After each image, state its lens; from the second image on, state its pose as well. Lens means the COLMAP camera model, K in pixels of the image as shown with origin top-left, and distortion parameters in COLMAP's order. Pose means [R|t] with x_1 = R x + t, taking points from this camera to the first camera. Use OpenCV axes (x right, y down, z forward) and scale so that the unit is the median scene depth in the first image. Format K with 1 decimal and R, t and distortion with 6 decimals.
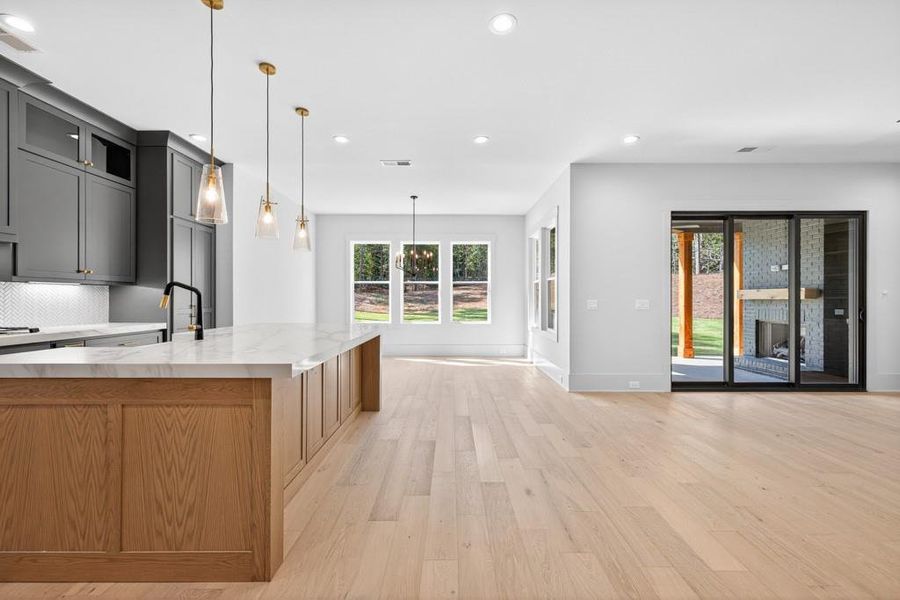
lens RADIAL K [[390.2, 0, 448.8], [0, 390.2, 297.5], [0, 0, 1]] dist [0.003199, 0.000628]
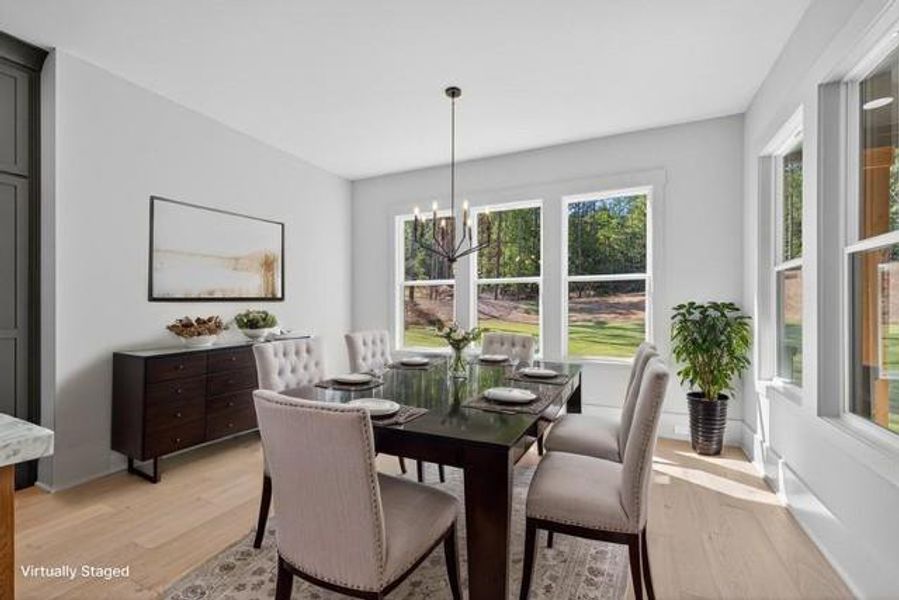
lens RADIAL K [[389.7, 0, 444.2], [0, 389.7, 304.4], [0, 0, 1]] dist [0.003199, 0.000628]
pose [[0.896363, -0.006379, -0.443274, 0.109683], [0.004860, 0.999978, -0.004561, 0.001204], [0.443293, 0.001934, 0.896374, 0.571482]]
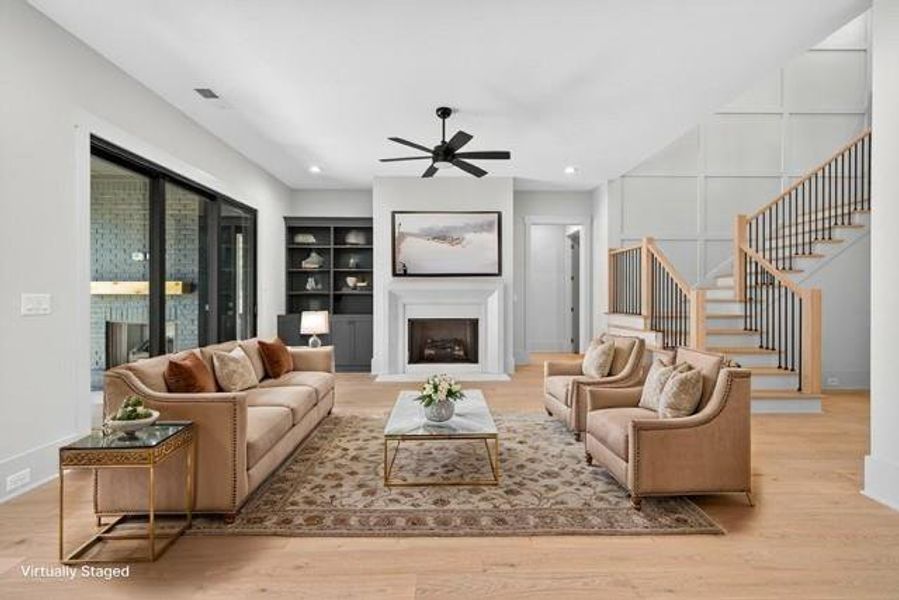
lens RADIAL K [[389.7, 0, 450.7], [0, 389.7, 296.6], [0, 0, 1]] dist [0.003199, 0.000628]
pose [[-0.031185, -0.003034, 0.999509, -0.000542], [-0.003513, 0.999990, 0.002926, 0.004471], [-0.999507, -0.003420, -0.031195, 0.376439]]
